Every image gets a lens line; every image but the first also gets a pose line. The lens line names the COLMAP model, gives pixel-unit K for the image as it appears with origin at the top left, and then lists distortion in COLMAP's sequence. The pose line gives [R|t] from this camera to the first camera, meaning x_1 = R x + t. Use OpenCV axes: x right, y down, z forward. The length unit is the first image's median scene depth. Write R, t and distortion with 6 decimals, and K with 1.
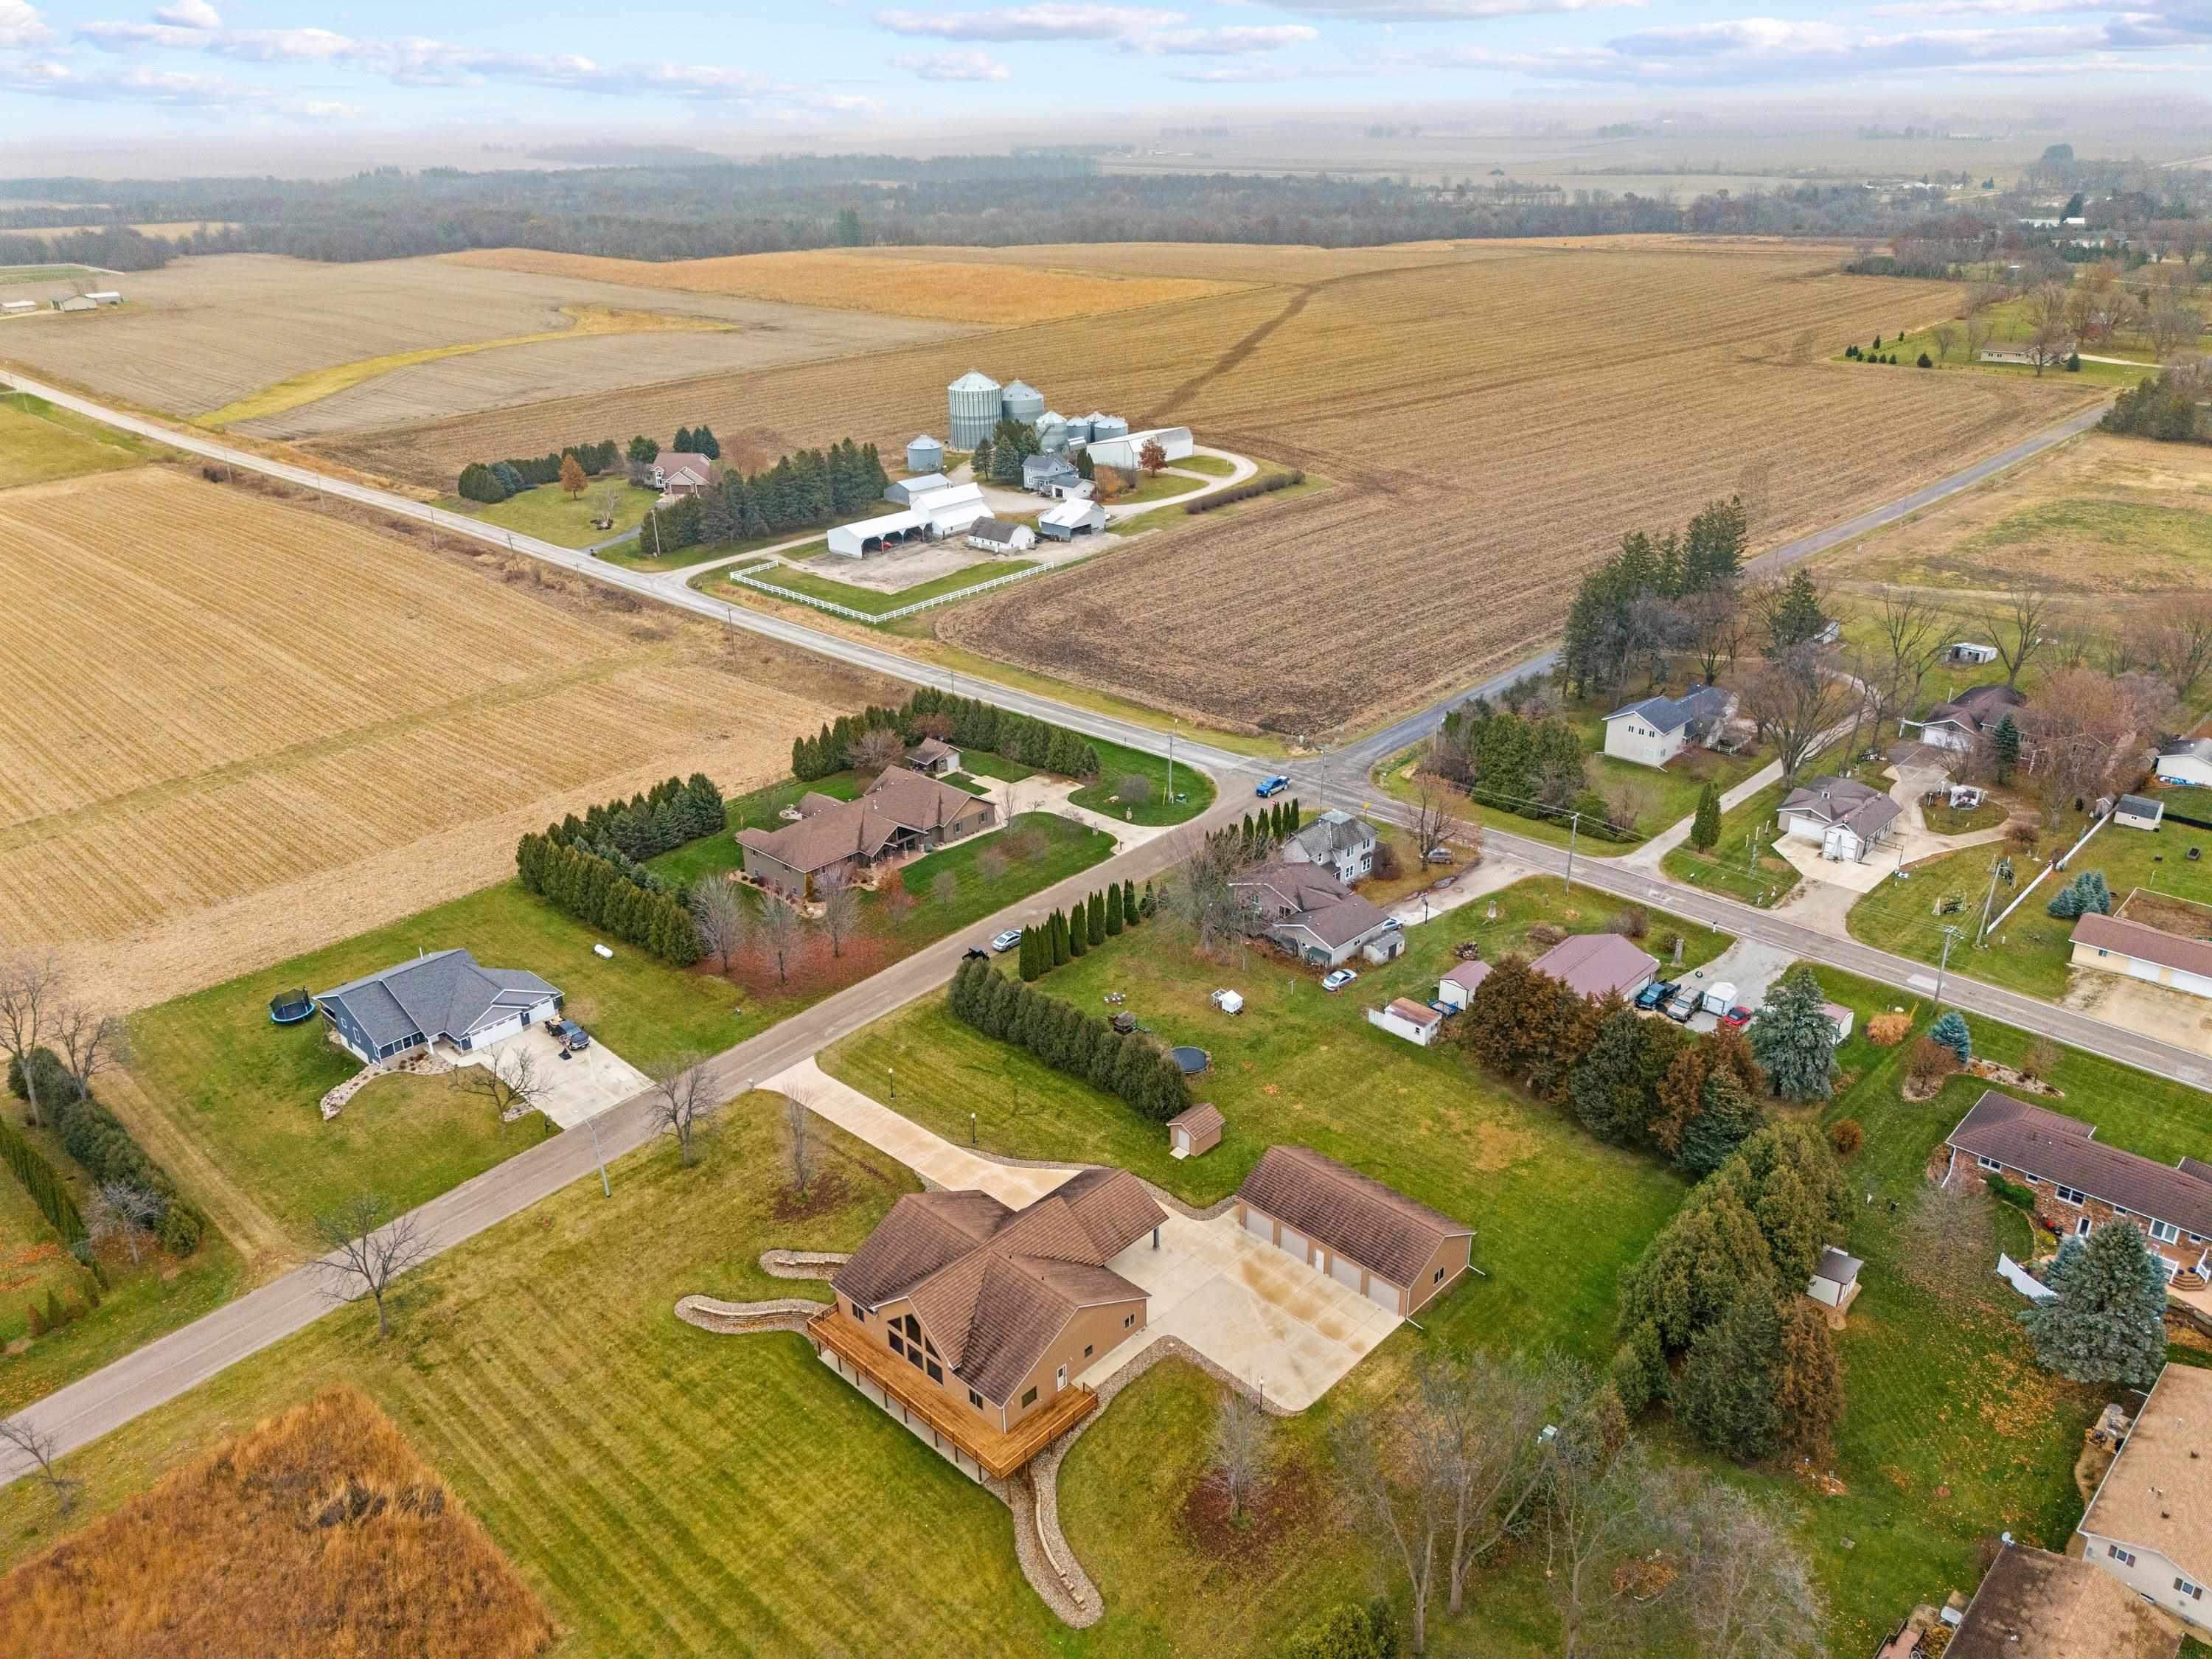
lens RADIAL K [[1622.1, 0, 1106.0], [0, 1622.1, 829.5], [0, 0, 1]] dist [0.078816, -0.075043]
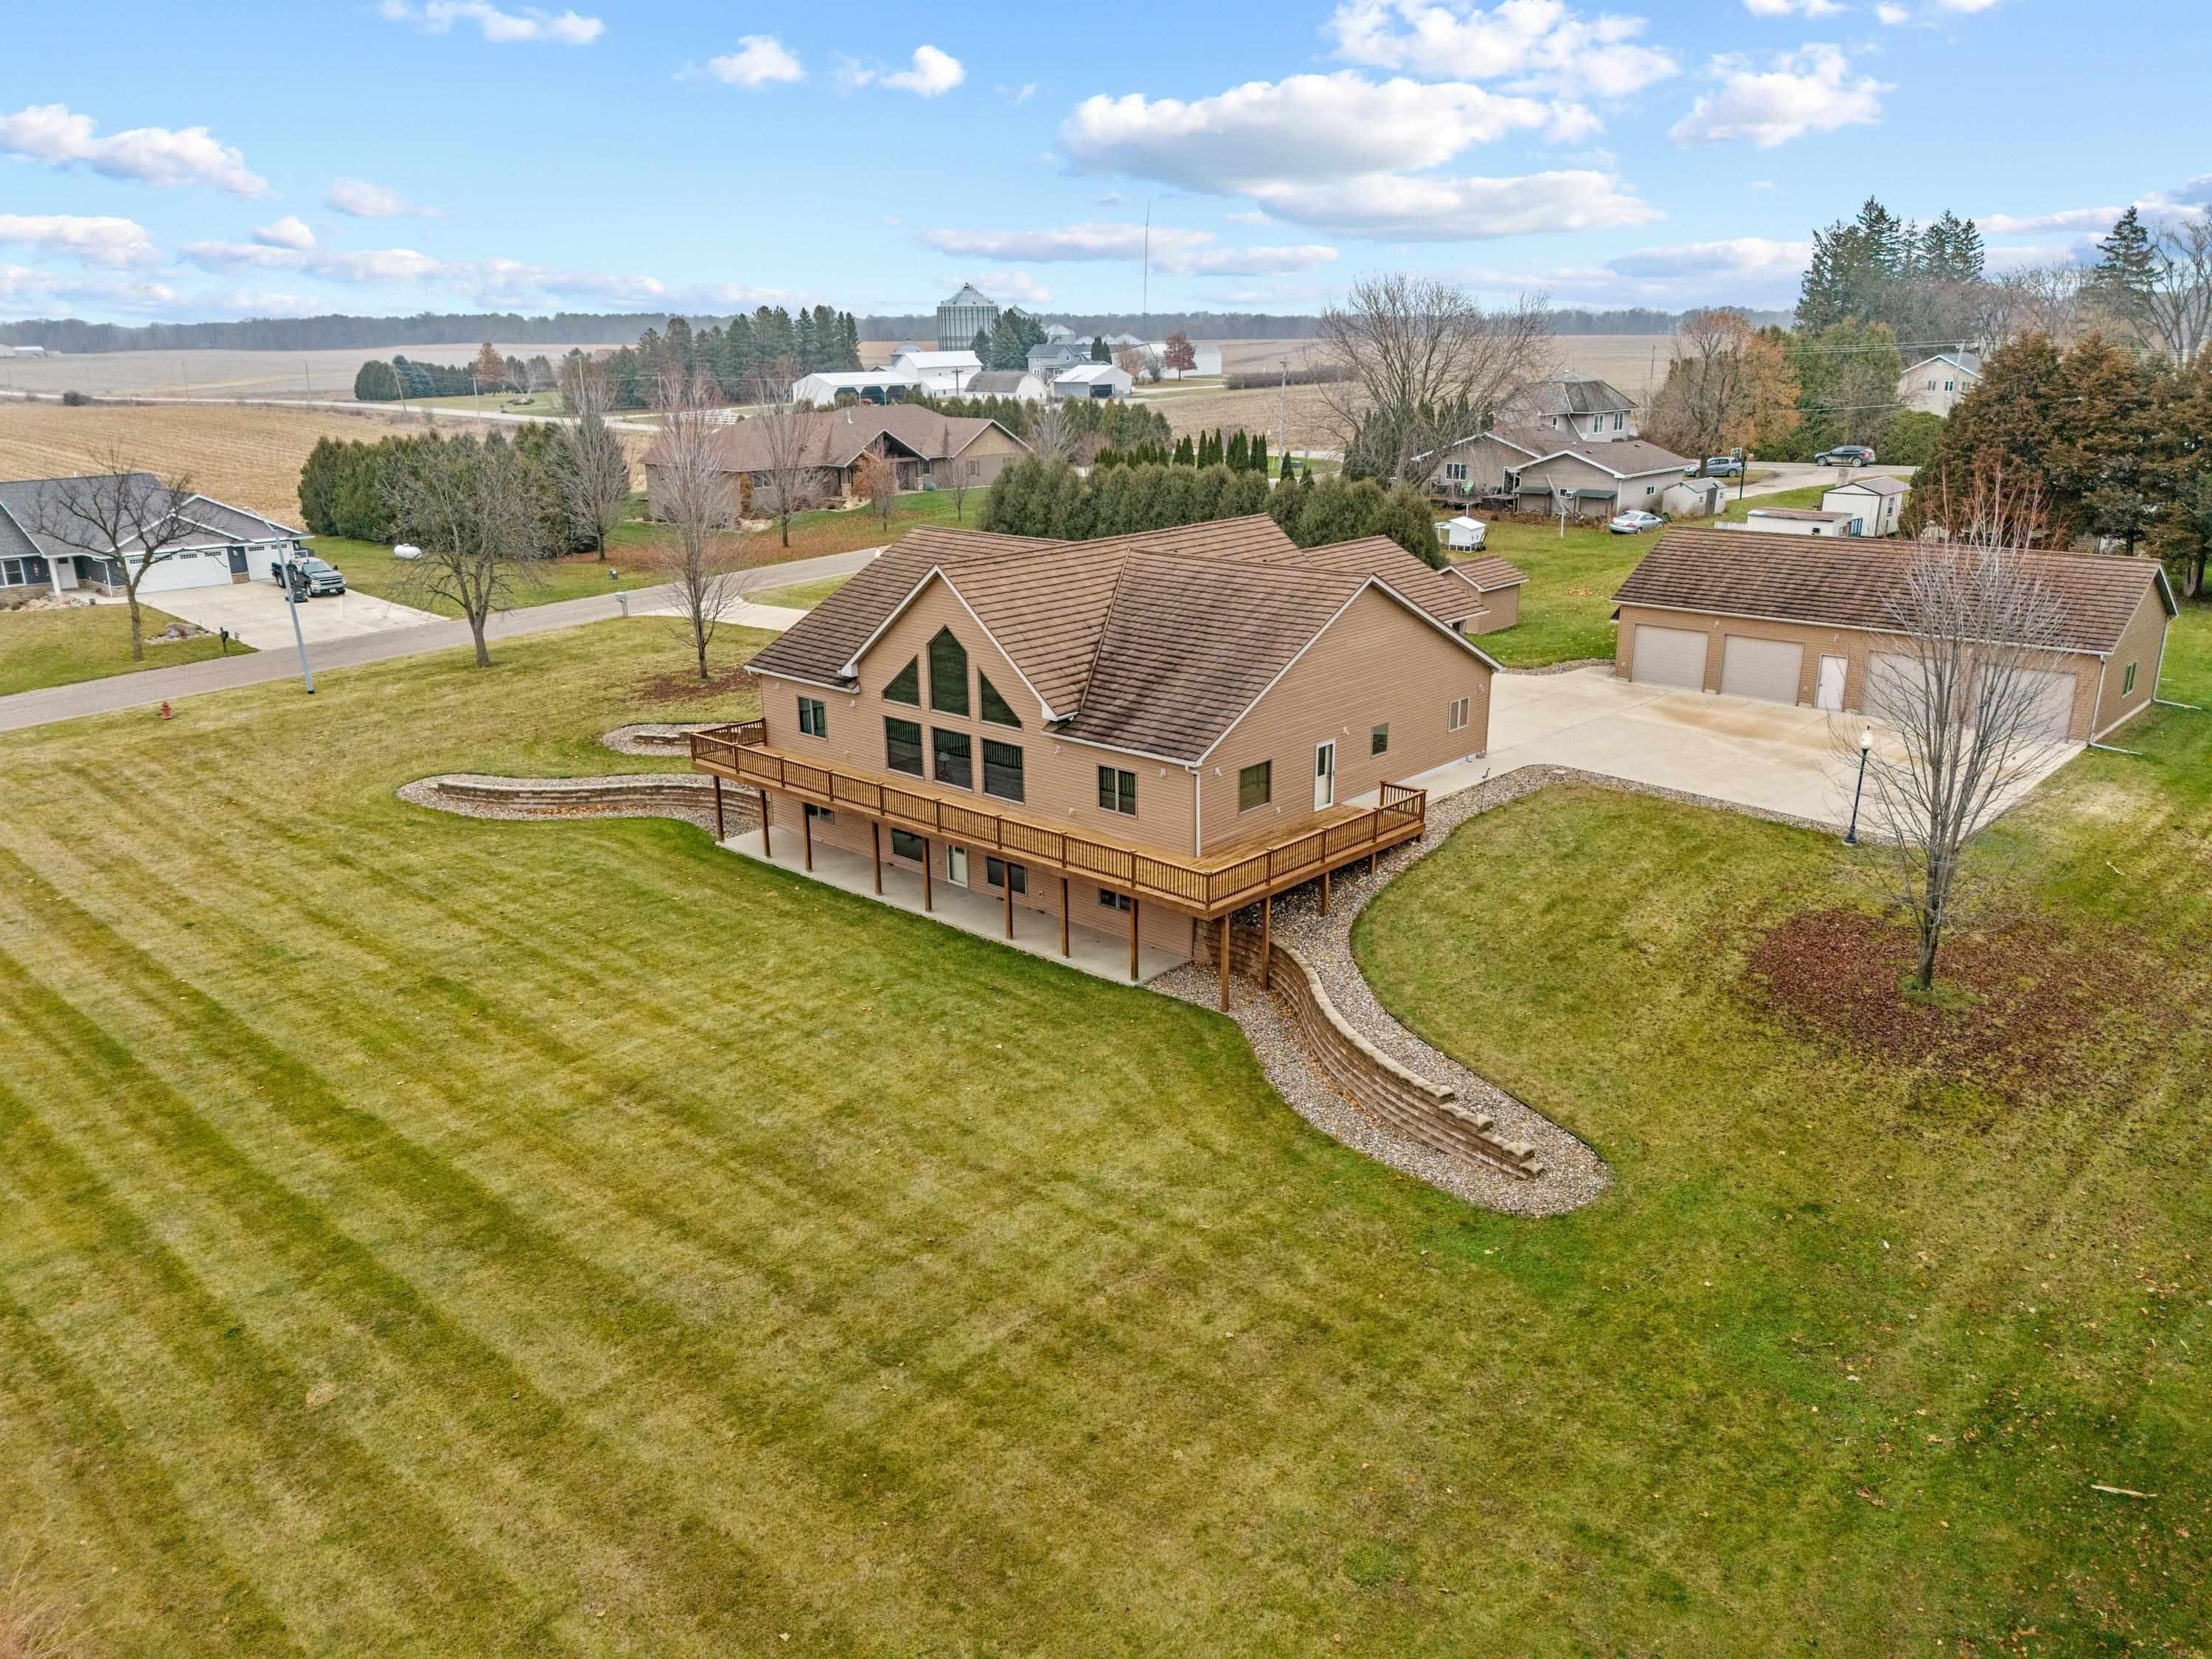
lens RADIAL K [[1622.1, 0, 1106.0], [0, 1622.1, 829.5], [0, 0, 1]] dist [0.078816, -0.075043]
pose [[0.999801, 0.000895, 0.019910, -0.070443], [0.001463, 0.992998, -0.118122, 0.316263], [-0.019877, 0.118127, 0.992799, 0.491796]]
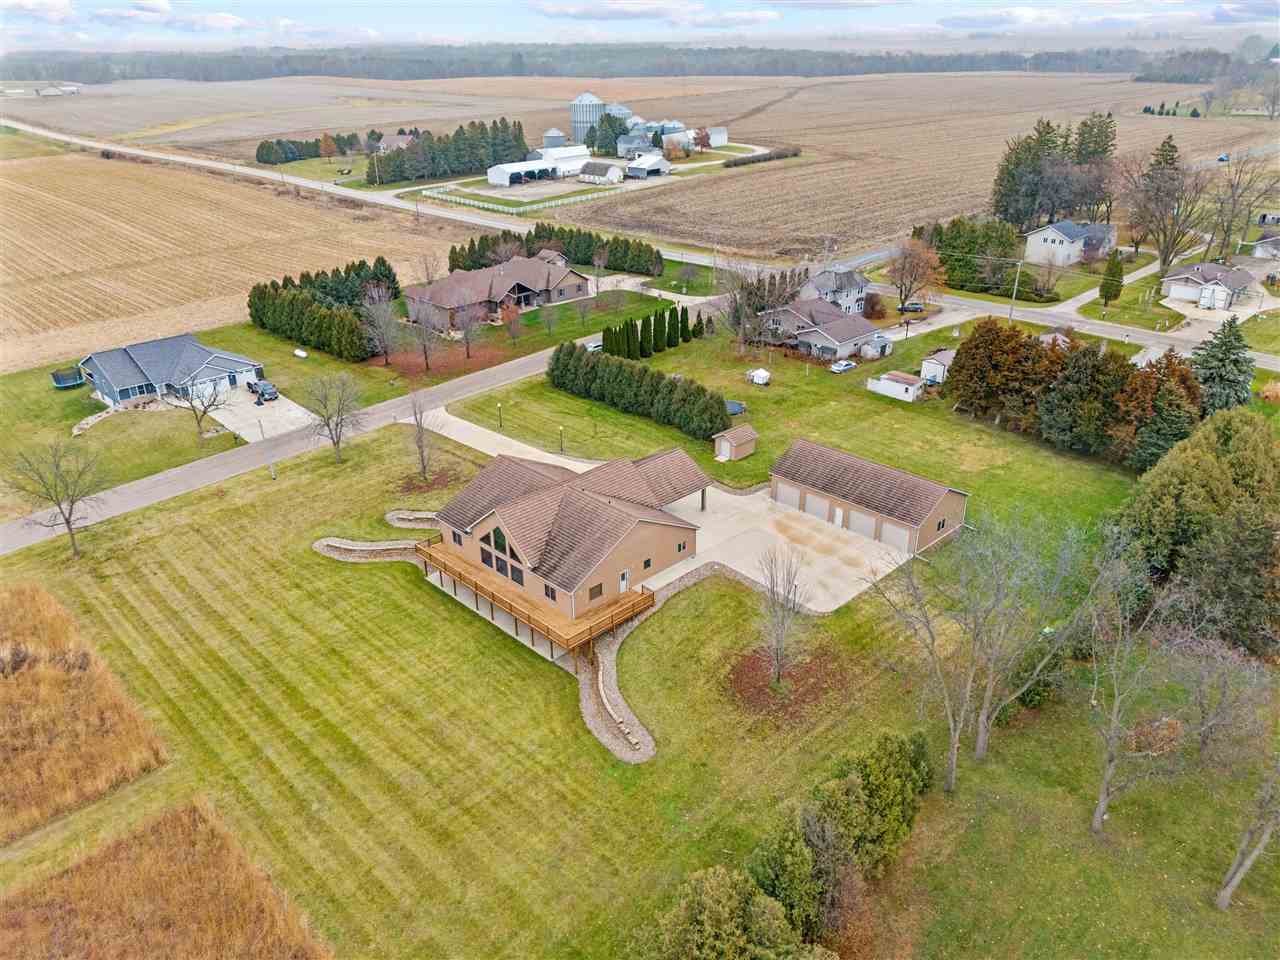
lens RADIAL K [[938.6, 0, 640.0], [0, 938.6, 480.0], [0, 0, 1]] dist [0.078816, -0.075043]
pose [[0.999473, 0.019630, -0.025851, 0.000444], [-0.019064, 0.999577, 0.021959, 0.197899], [0.026271, -0.021455, 0.999425, 0.262391]]
